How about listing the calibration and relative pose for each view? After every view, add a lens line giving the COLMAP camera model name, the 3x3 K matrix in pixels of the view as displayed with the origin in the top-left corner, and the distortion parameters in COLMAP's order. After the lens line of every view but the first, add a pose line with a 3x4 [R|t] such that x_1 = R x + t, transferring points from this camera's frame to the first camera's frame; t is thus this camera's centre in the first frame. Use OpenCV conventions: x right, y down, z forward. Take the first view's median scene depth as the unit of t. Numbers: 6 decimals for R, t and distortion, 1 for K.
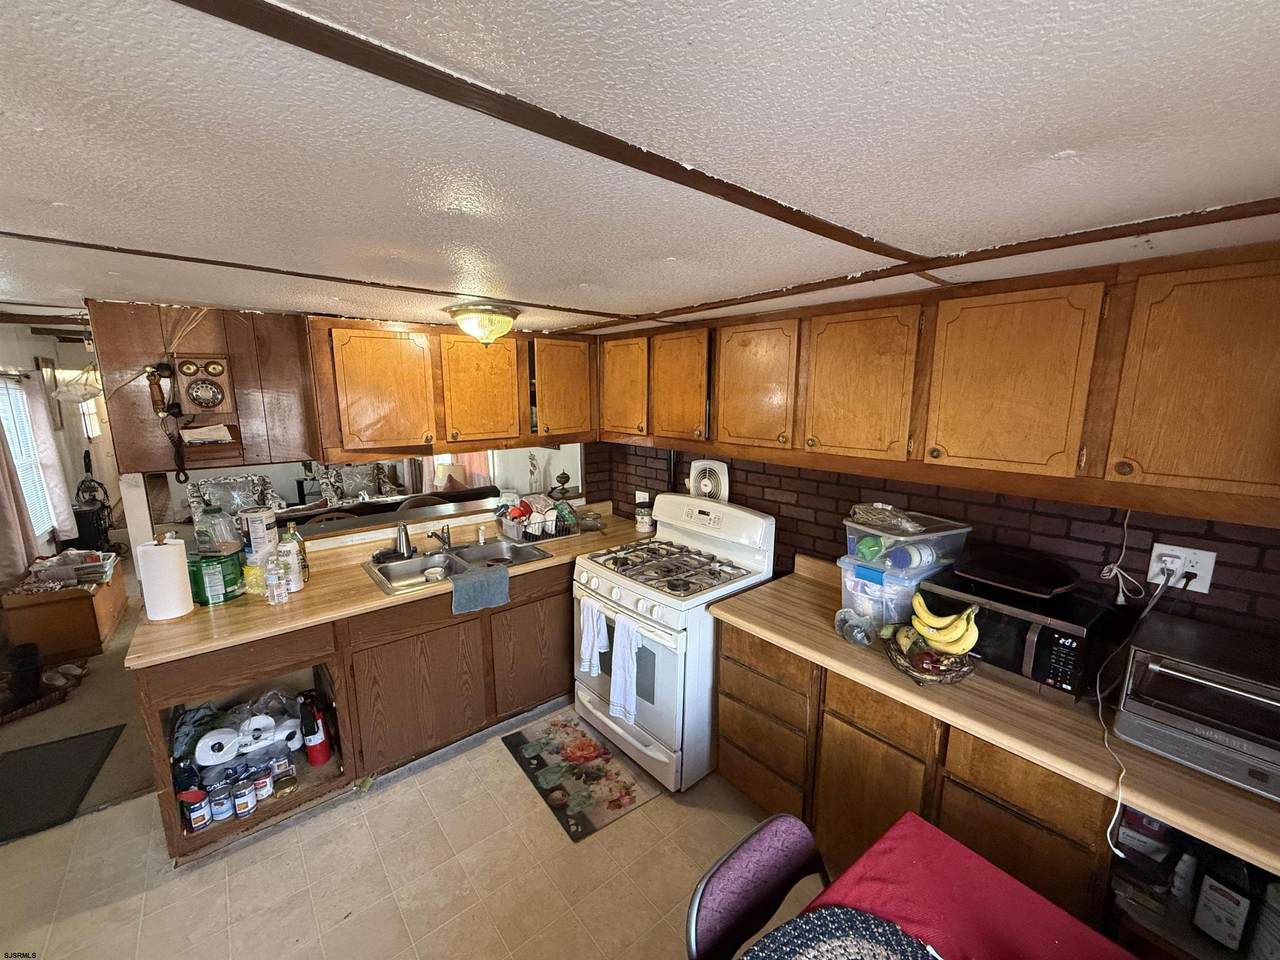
lens RADIAL K [[515.2, 0, 637.6], [0, 515.2, 482.5], [0, 0, 1]] dist [-0.000582, -0.000645]
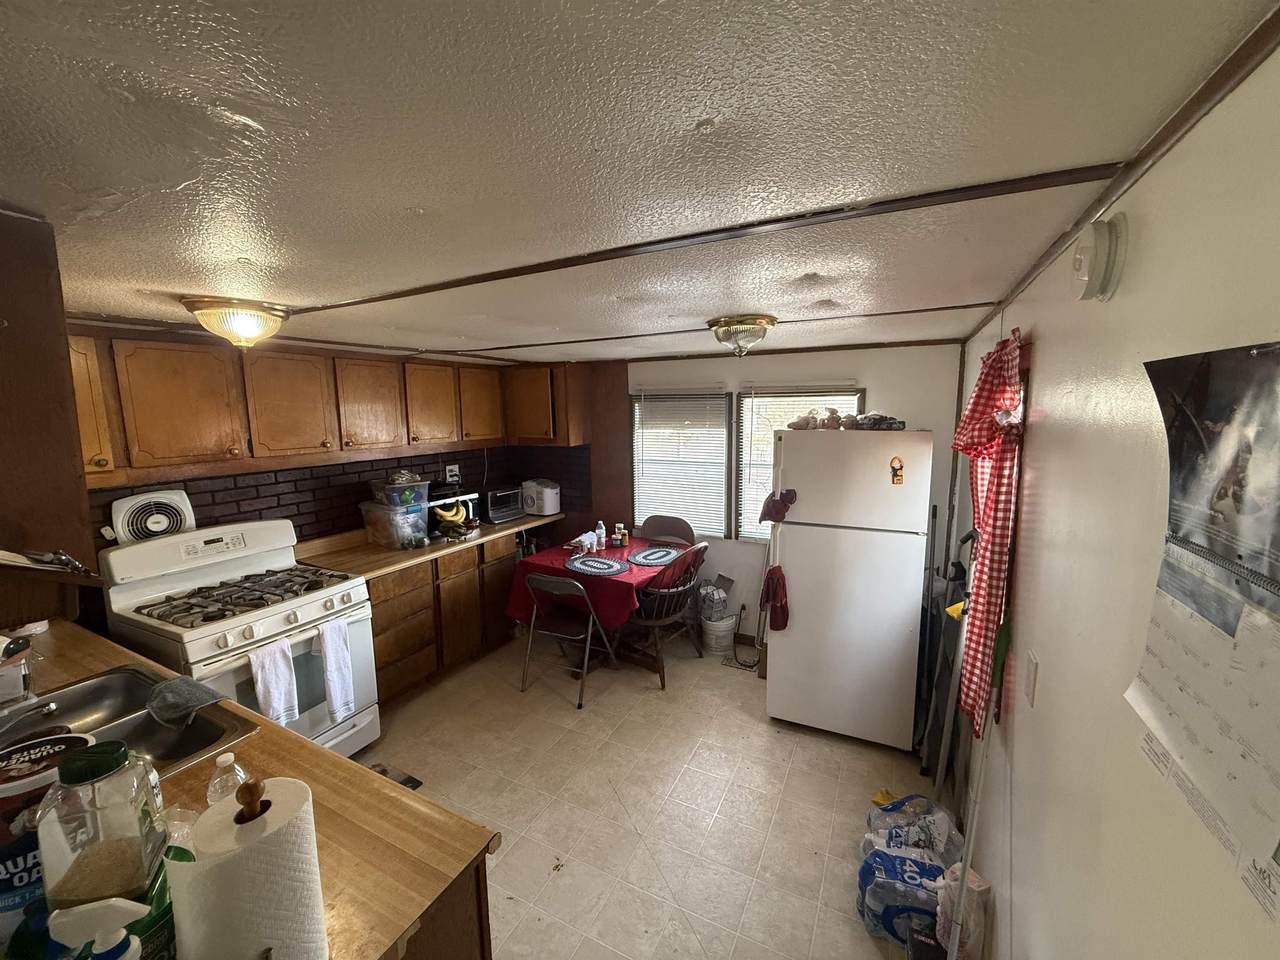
lens RADIAL K [[515.2, 0, 637.6], [0, 515.2, 482.5], [0, 0, 1]] dist [-0.000582, -0.000645]
pose [[-0.365171, -0.140655, 0.920253, -0.999168], [0.175412, 0.960417, 0.216400, -0.110691], [-0.914265, 0.240447, -0.326044, 0.569464]]
